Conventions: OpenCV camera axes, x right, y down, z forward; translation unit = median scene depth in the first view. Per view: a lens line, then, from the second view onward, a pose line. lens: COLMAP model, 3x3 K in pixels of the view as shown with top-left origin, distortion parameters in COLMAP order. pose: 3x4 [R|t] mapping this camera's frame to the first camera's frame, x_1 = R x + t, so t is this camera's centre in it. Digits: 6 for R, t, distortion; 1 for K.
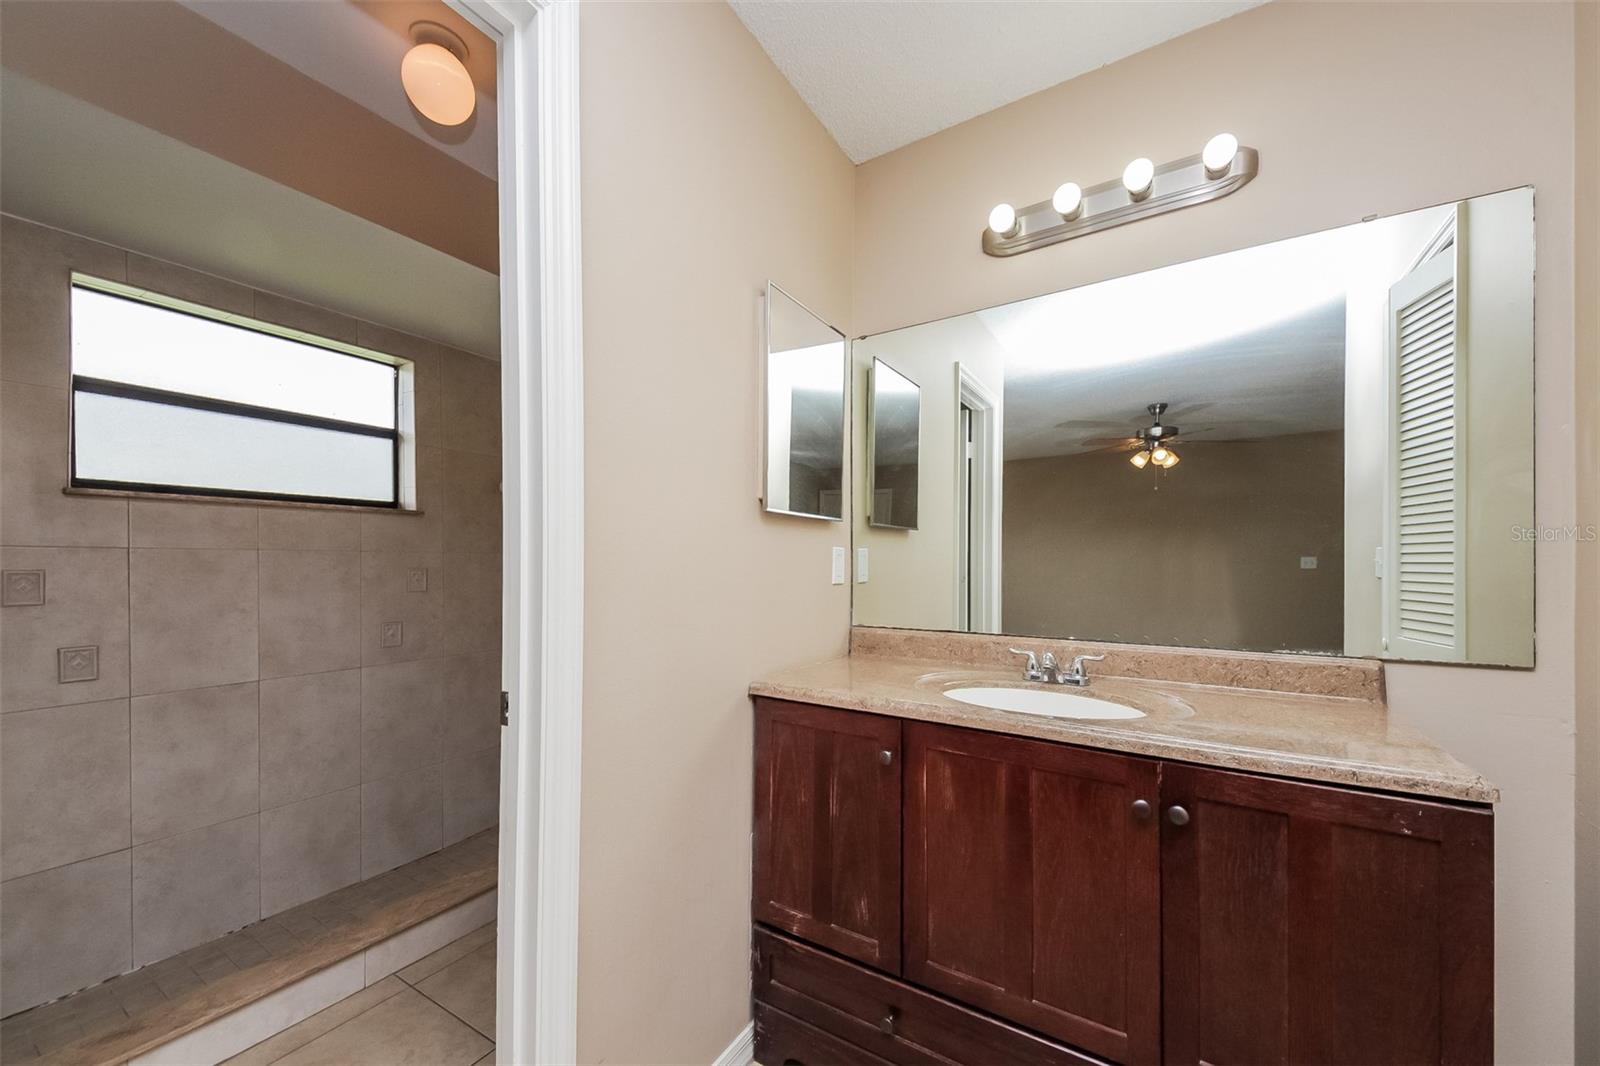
lens RADIAL K [[608.4, 0, 806.2], [0, 608.4, 557.8], [0, 0, 1]] dist [0.000018, -0.000310]
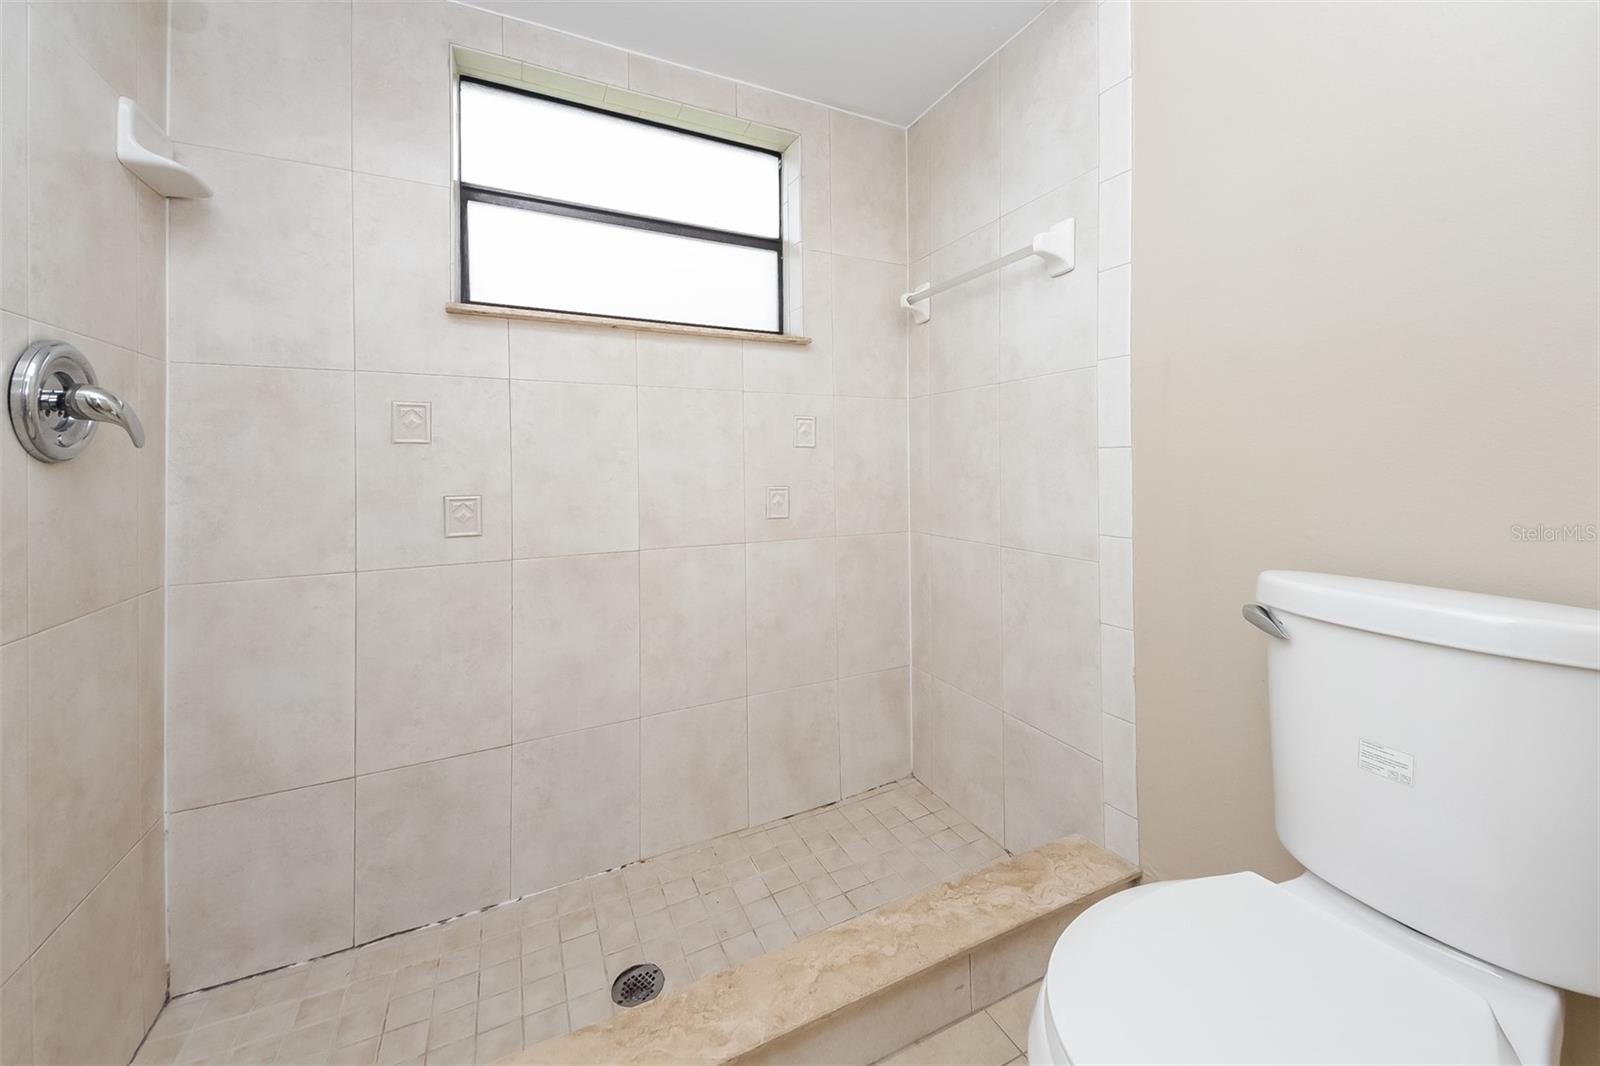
lens RADIAL K [[608.4, 0, 806.2], [0, 608.4, 557.8], [0, 0, 1]] dist [0.000018, -0.000310]
pose [[0.845720, 0.084964, -0.526819, -0.308889], [0.007767, 0.985179, 0.171356, 0.079307], [0.533570, -0.149011, 0.832526, 0.471808]]
